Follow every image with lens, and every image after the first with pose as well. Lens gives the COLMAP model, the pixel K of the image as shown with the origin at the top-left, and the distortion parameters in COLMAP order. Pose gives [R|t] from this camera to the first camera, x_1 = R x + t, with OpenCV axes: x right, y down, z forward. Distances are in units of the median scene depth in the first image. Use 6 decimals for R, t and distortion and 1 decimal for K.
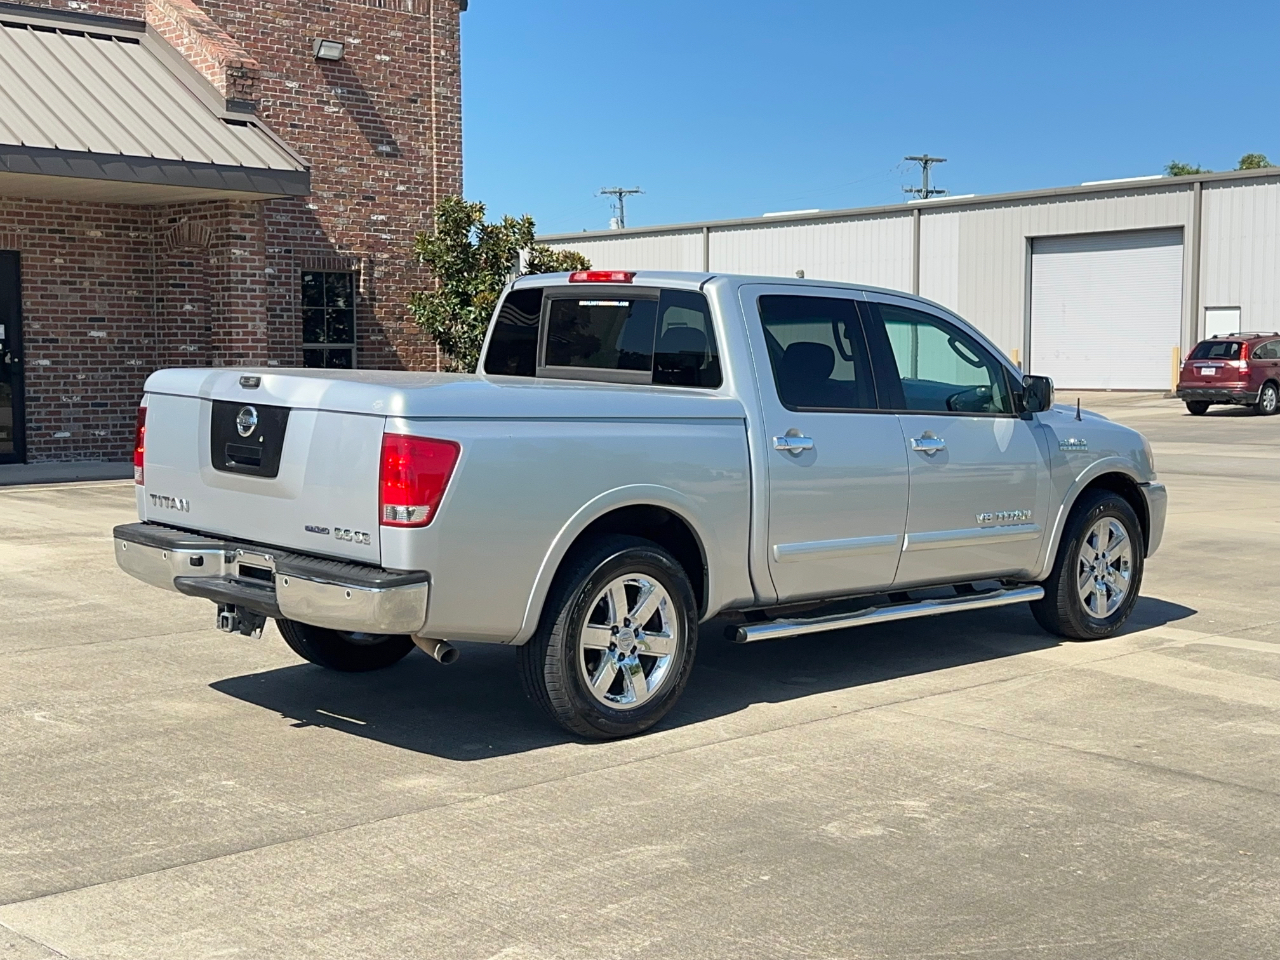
lens RADIAL K [[1750.0, 0, 640.0], [0, 1750.0, 480.0], [0, 0, 1]] dist [0.185951, -0.382670]
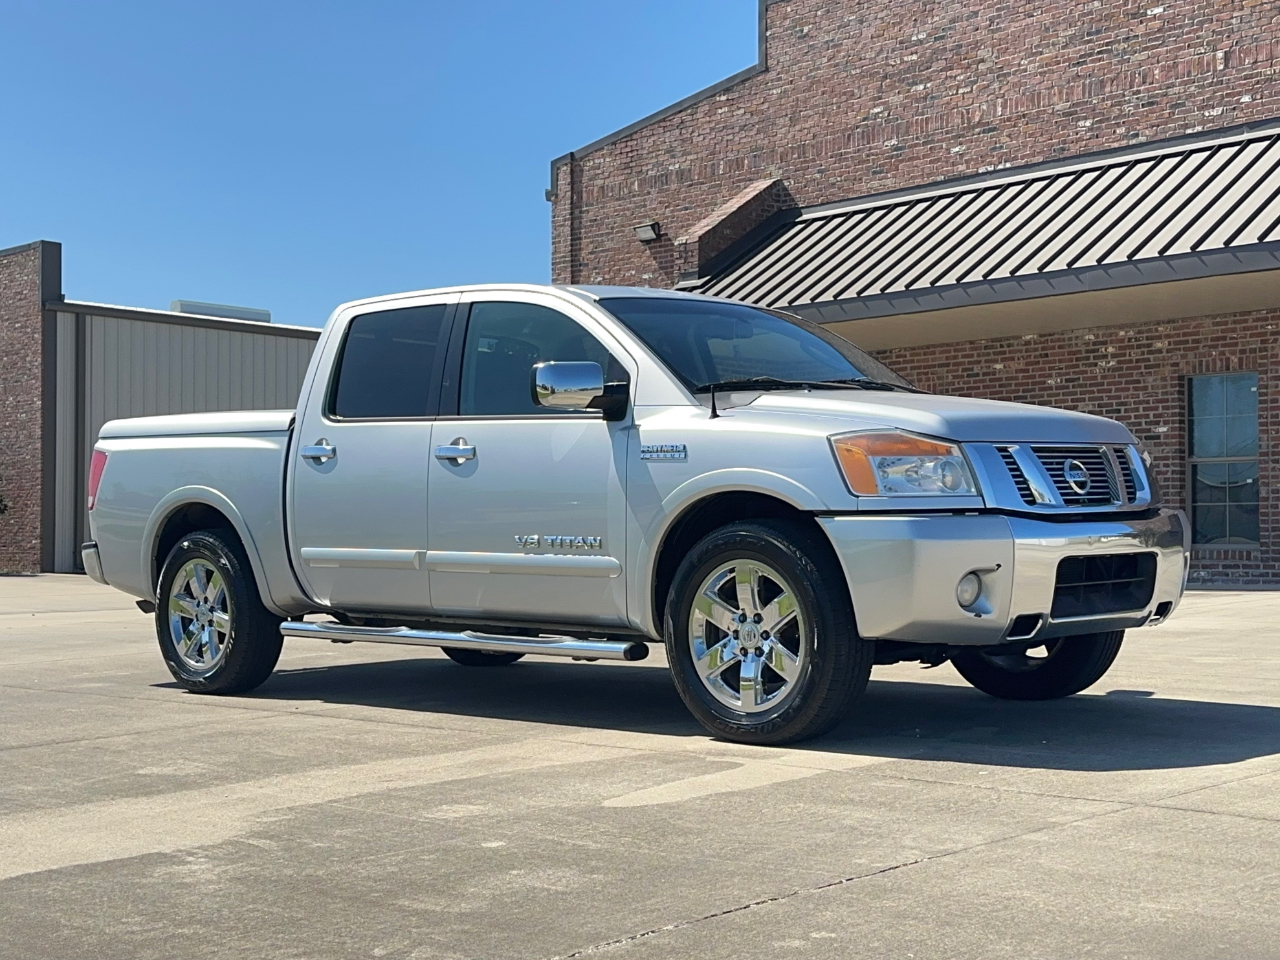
lens RADIAL K [[1786.4, 0, 640.0], [0, 1786.4, 480.0], [0, 0, 1]] dist [0.188627, -0.388694]
pose [[0.026852, -0.041479, -0.998778, 0.951749], [-0.067545, 0.996780, -0.043212, 0.023577], [0.997355, 0.068623, 0.023964, 0.952271]]
